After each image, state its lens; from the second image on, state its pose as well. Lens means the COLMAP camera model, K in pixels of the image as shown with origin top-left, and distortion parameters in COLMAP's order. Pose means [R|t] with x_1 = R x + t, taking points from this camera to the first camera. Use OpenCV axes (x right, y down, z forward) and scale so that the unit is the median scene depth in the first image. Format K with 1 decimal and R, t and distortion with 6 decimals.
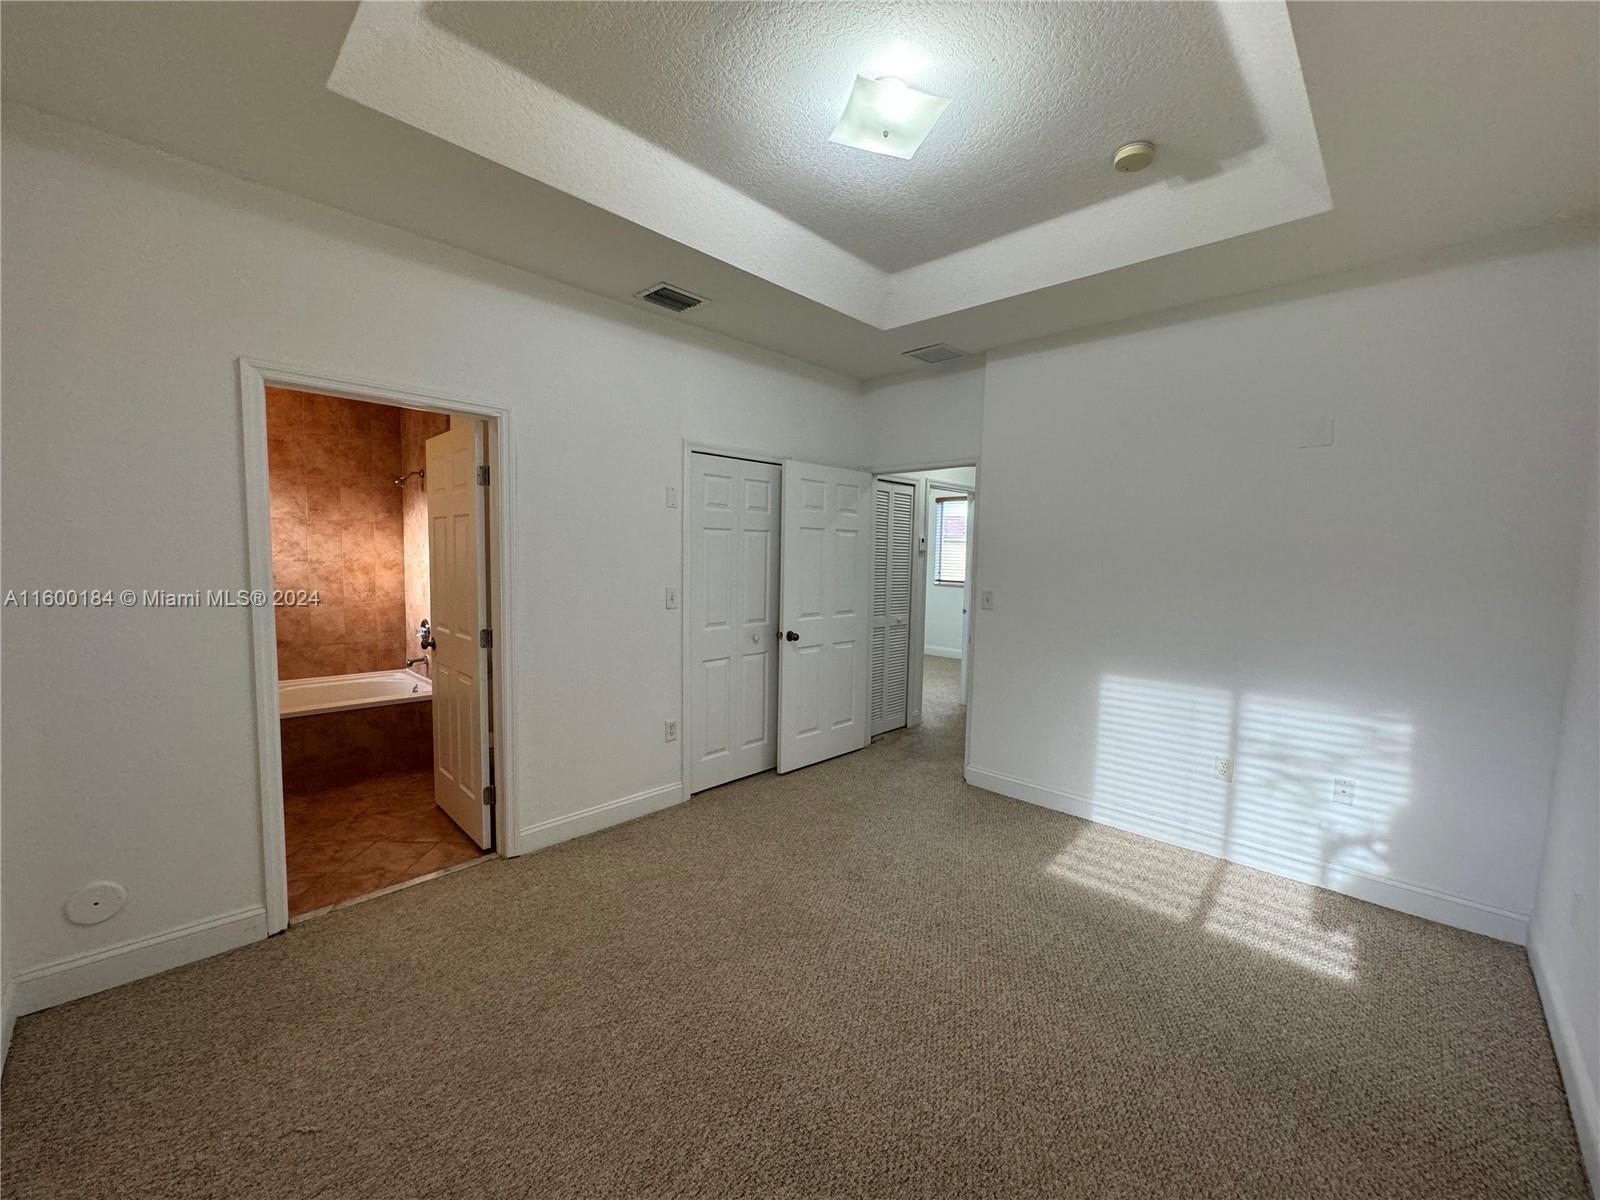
lens RADIAL K [[638.9, 0, 799.0], [0, 638.9, 599.1], [0, 0, 1]] dist [-0.001884, 0.000268]
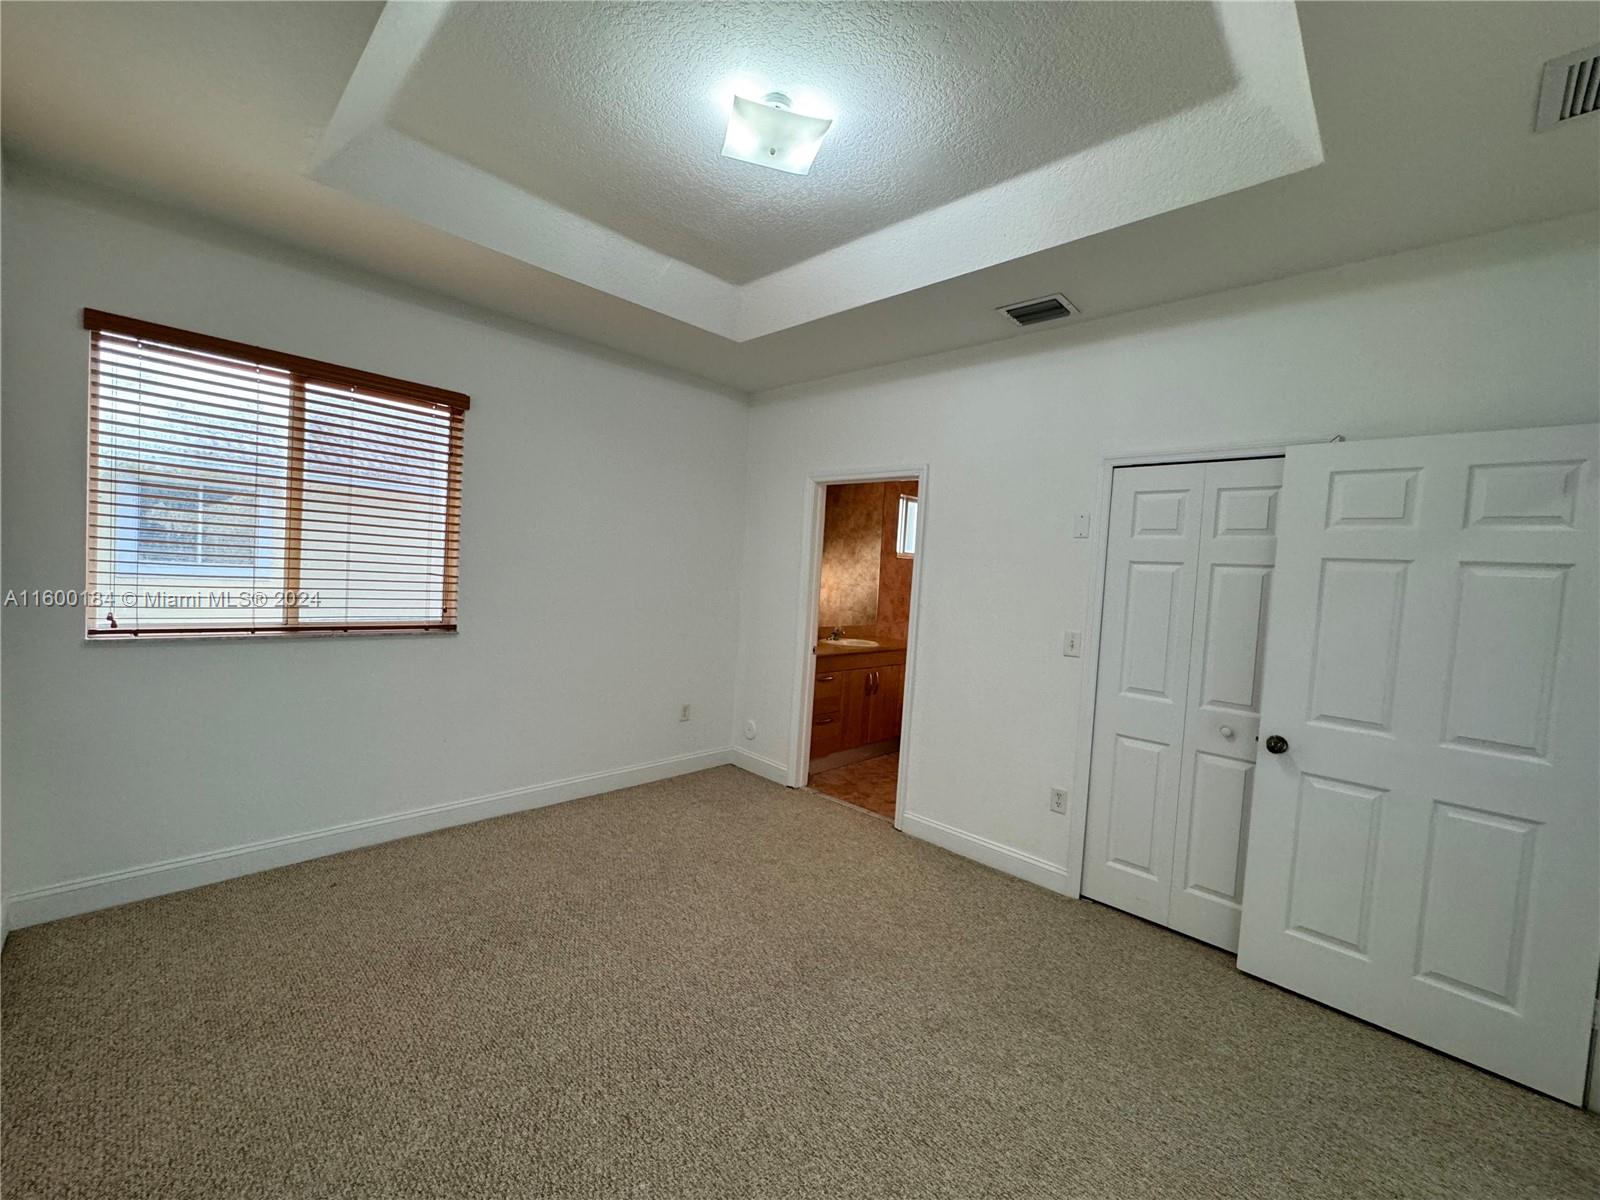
lens RADIAL K [[638.9, 0, 799.0], [0, 638.9, 599.1], [0, 0, 1]] dist [-0.001884, 0.000268]
pose [[0.000246, 0.027593, -0.999619, 0.501855], [-0.133878, 0.990621, 0.027312, -0.027646], [0.990998, 0.133821, 0.003938, 0.489321]]
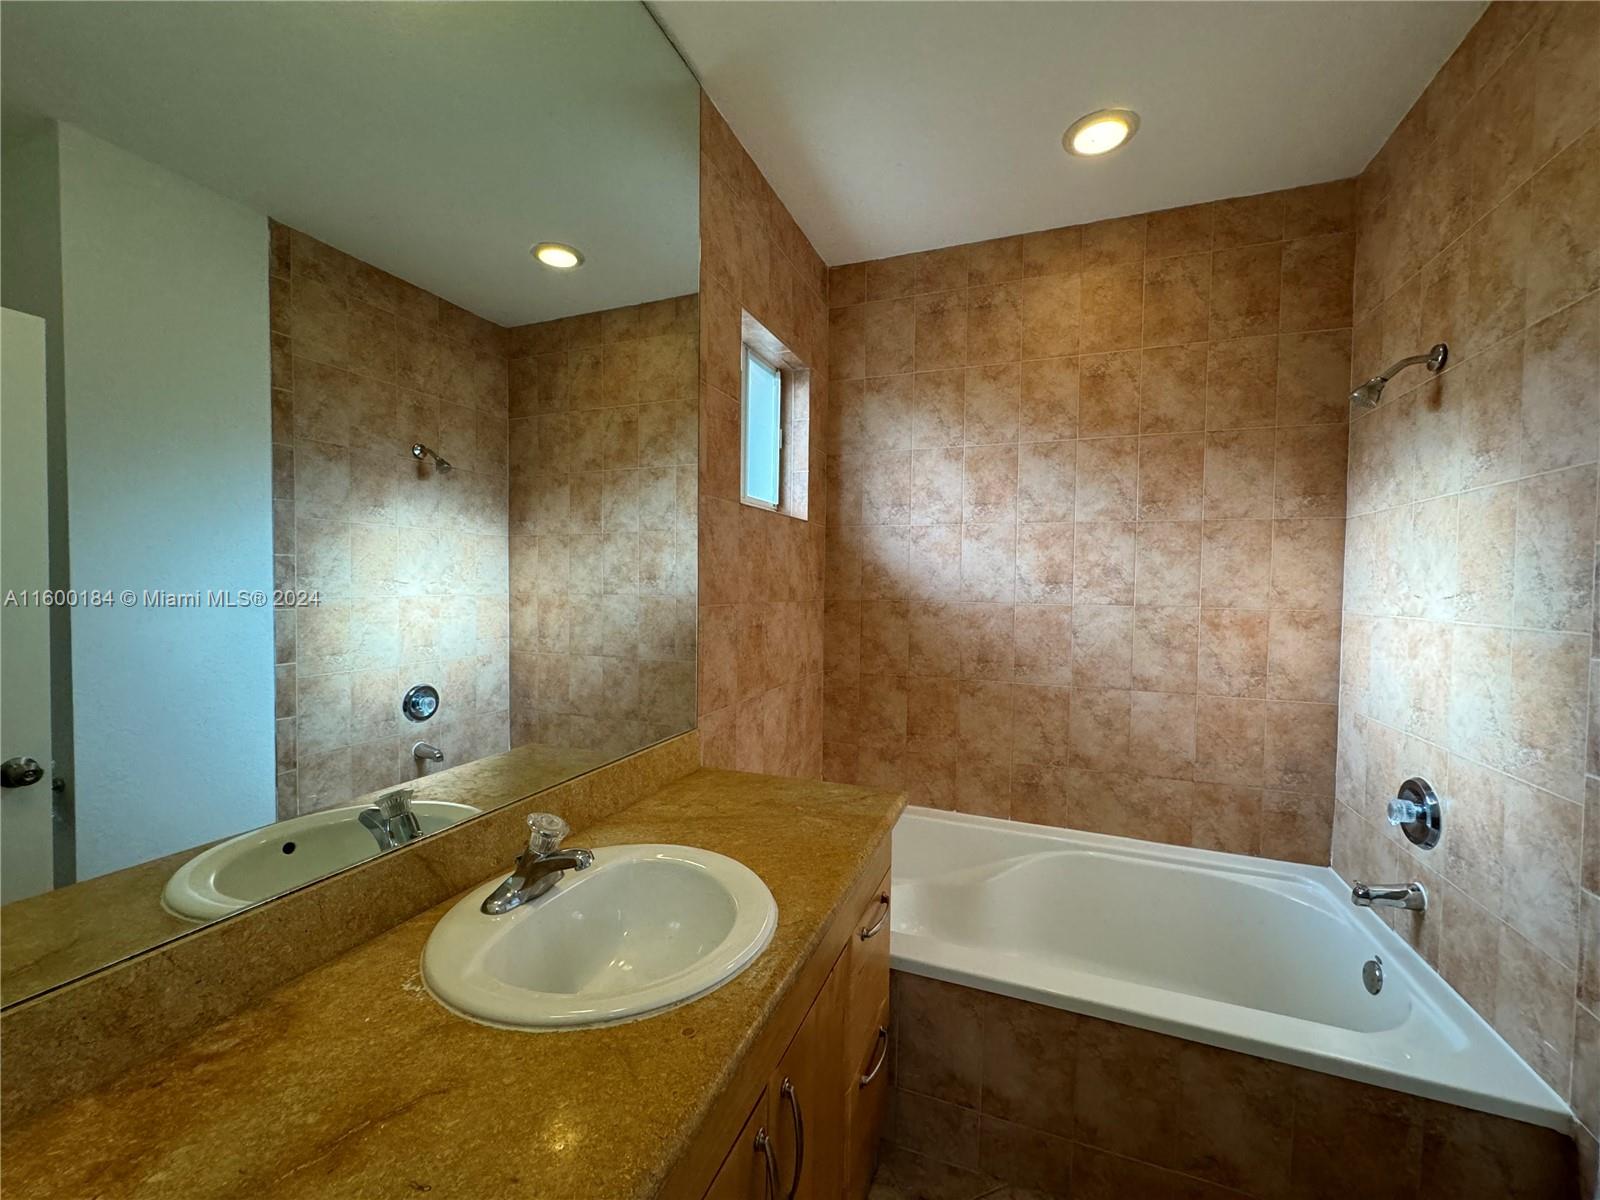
lens RADIAL K [[638.9, 0, 799.0], [0, 638.9, 599.1], [0, 0, 1]] dist [-0.001884, 0.000268]
pose [[0.386339, 0.012022, -0.922279, -0.404540], [-0.074310, 0.997070, -0.018131, -0.035116], [0.919359, 0.075539, 0.386100, 0.559362]]
